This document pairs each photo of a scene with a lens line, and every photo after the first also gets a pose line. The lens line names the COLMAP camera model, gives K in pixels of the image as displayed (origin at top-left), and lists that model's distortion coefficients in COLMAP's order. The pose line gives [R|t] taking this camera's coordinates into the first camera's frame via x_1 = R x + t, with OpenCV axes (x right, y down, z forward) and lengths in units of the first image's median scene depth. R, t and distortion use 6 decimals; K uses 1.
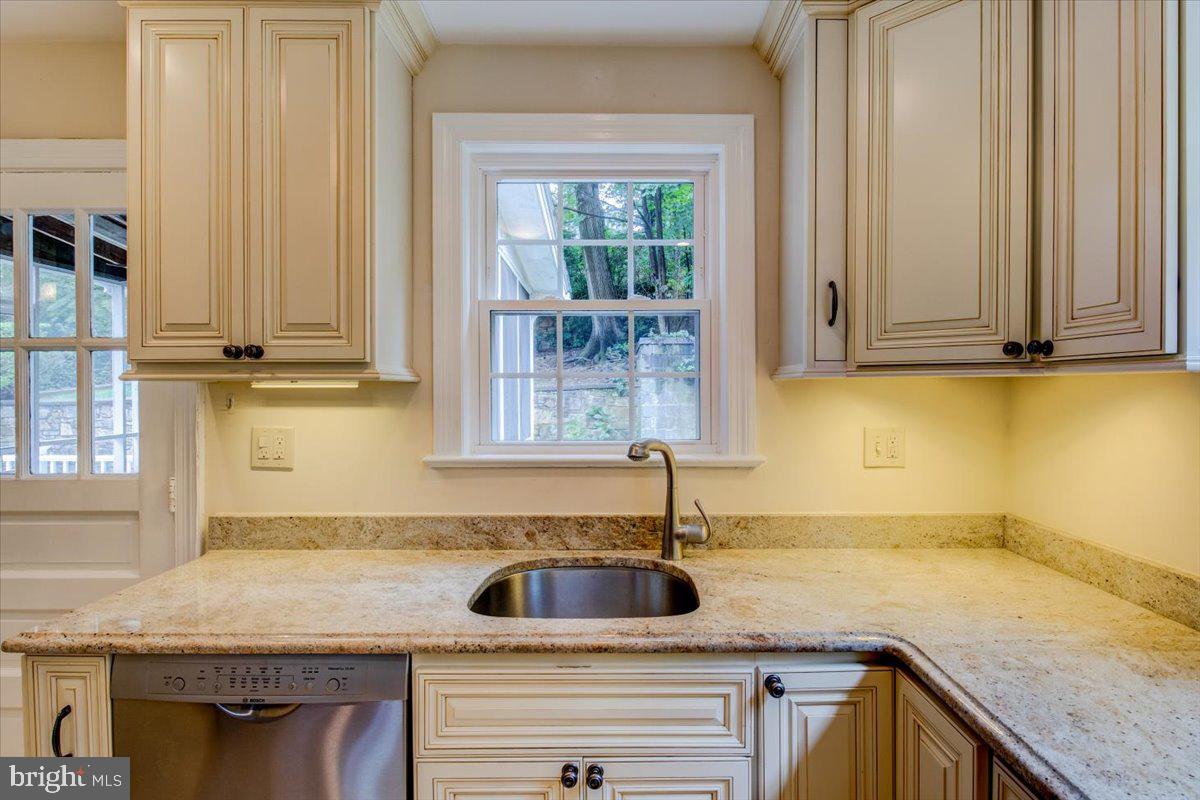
lens RADIAL K [[606.3, 0, 605.9], [0, 606.3, 394.8], [0, 0, 1]] dist [-0.013767, -0.000526]
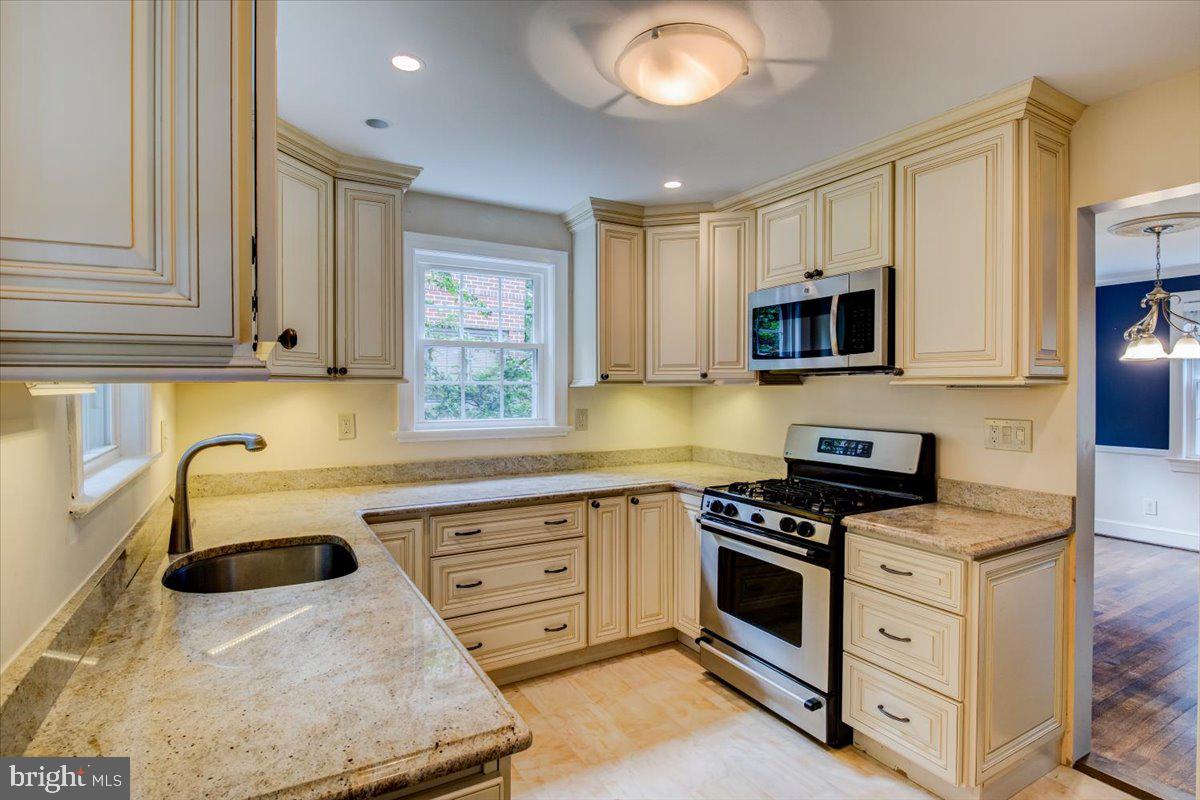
lens RADIAL K [[606.3, 0, 602.4], [0, 606.3, 393.8], [0, 0, 1]] dist [-0.013767, -0.000526]
pose [[-0.497941, -0.009572, 0.867158, -1.313450], [0.011283, 0.999783, 0.017515, -0.016899], [-0.867137, 0.018506, -0.497725, 0.995731]]
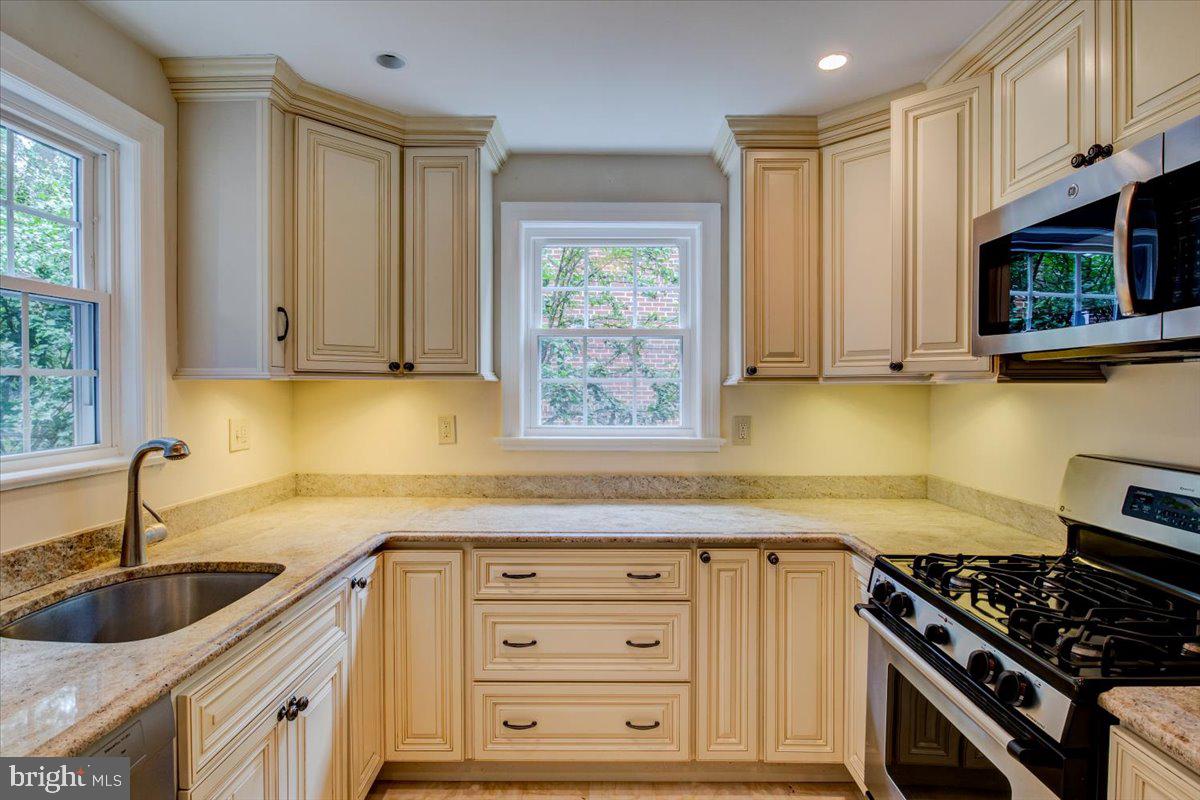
lens RADIAL K [[606.3, 0, 610.4], [0, 606.3, 391.7], [0, 0, 1]] dist [-0.013767, -0.000526]
pose [[-0.000537, -0.008826, 0.999961, -0.951371], [0.010972, 0.999901, 0.008831, -0.005061], [-0.999940, 0.010977, -0.000440, 0.273683]]
